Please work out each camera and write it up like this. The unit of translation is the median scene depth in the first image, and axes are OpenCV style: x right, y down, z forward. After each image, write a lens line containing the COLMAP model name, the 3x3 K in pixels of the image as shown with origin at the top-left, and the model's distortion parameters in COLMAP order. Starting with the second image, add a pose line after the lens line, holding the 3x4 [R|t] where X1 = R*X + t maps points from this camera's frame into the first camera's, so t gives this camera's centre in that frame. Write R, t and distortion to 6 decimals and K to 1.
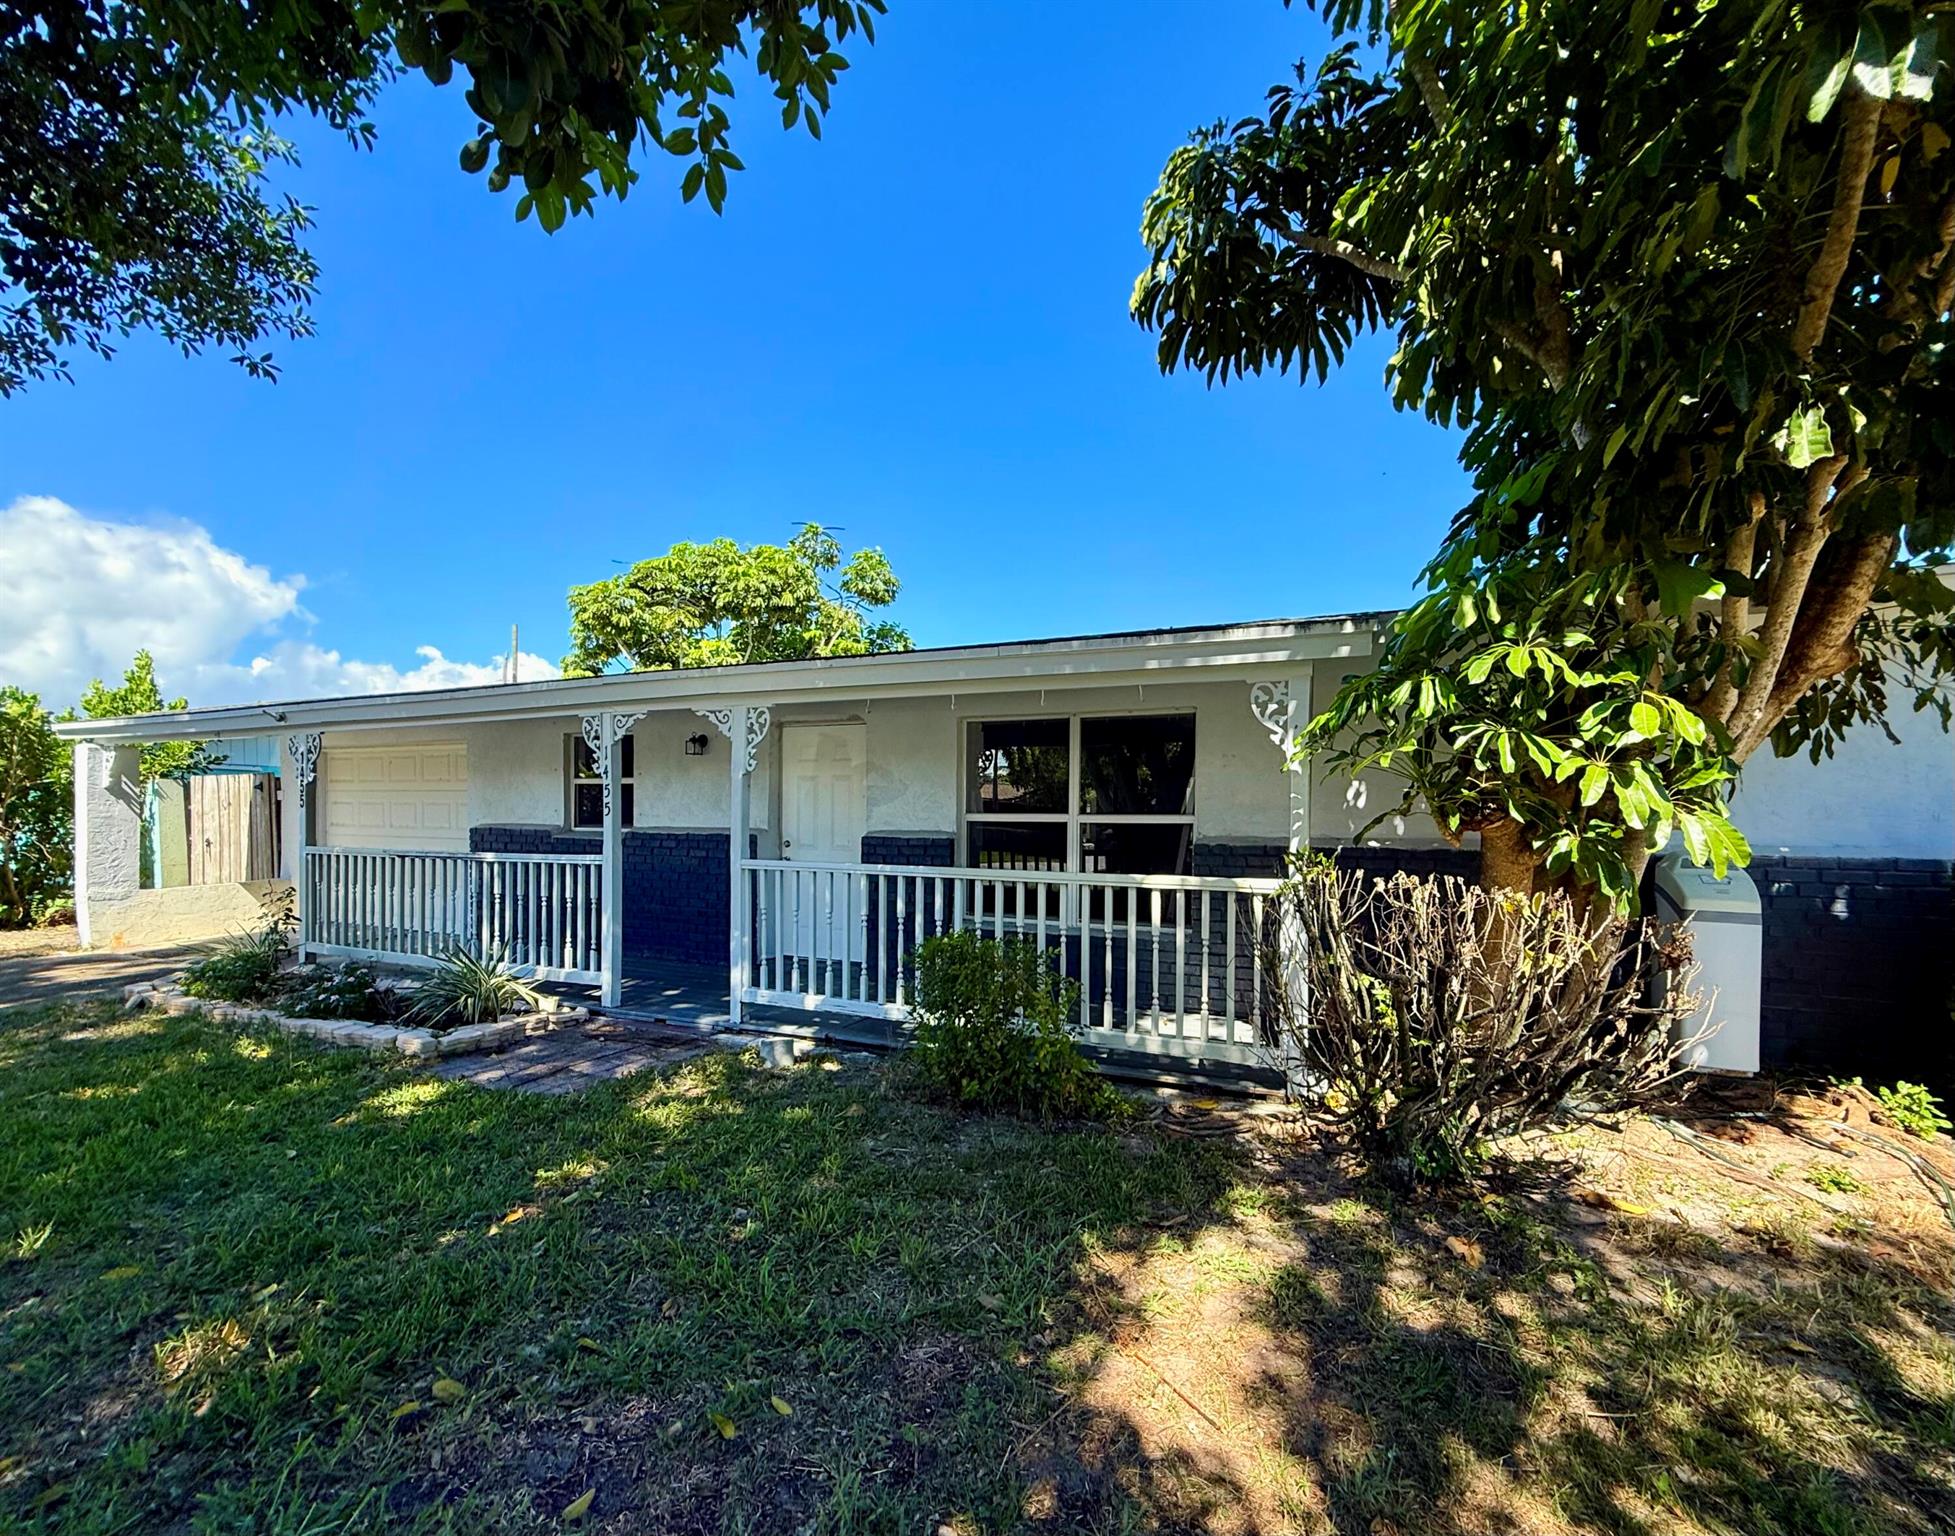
lens RADIAL K [[1449.2, 0, 980.3], [0, 1449.2, 767.5], [0, 0, 1]] dist [0.006107, 0.019854]
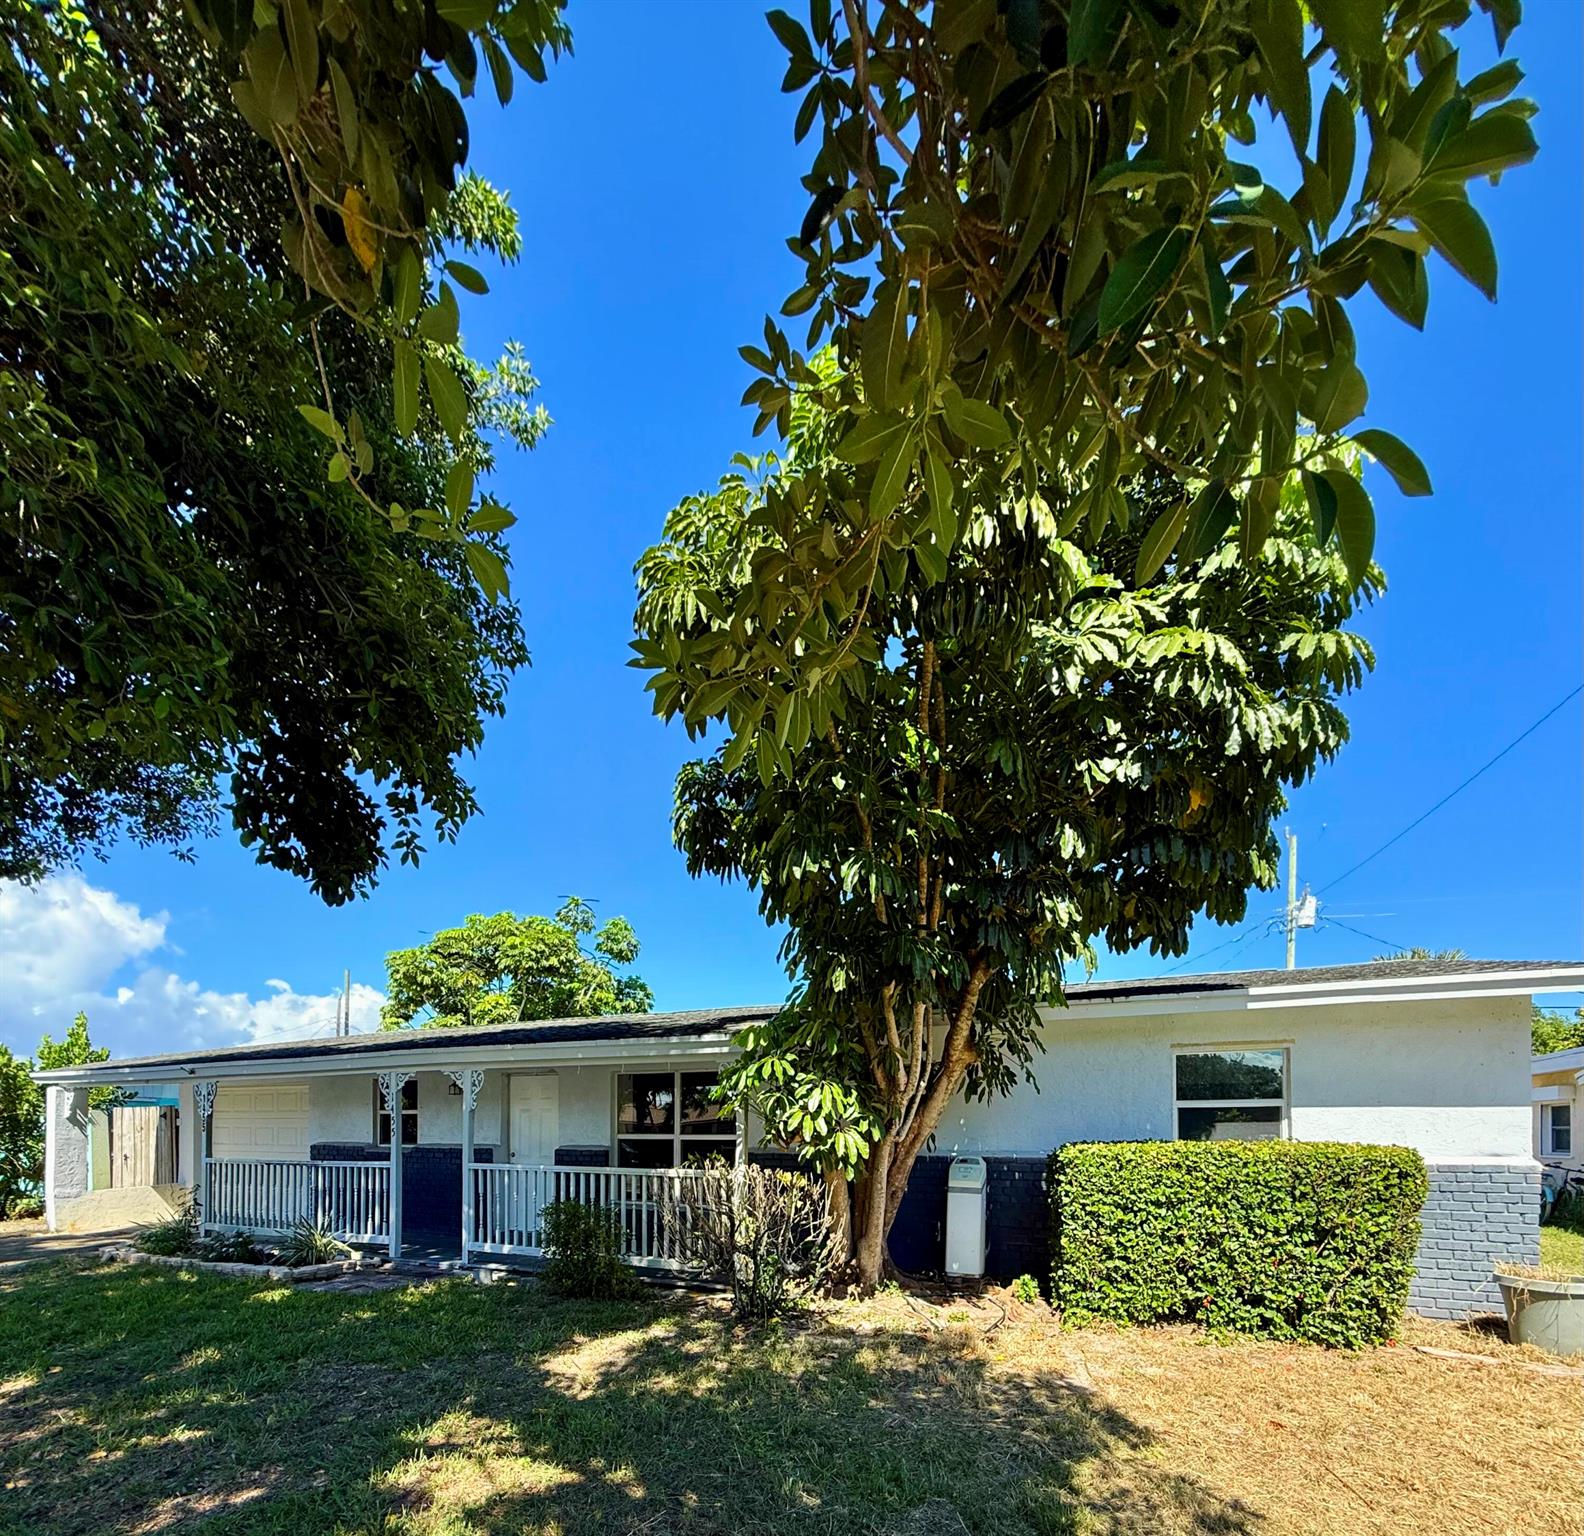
lens RADIAL K [[2654.0, 0, 792.0], [0, 2654.0, 768.6], [0, 0, 1]] dist [-0.007513, 0.000000]
pose [[0.987000, -0.029639, -0.157964, 0.600612], [0.014266, 0.995126, -0.097579, -0.072679], [0.160087, 0.094057, 0.982612, -1.697573]]
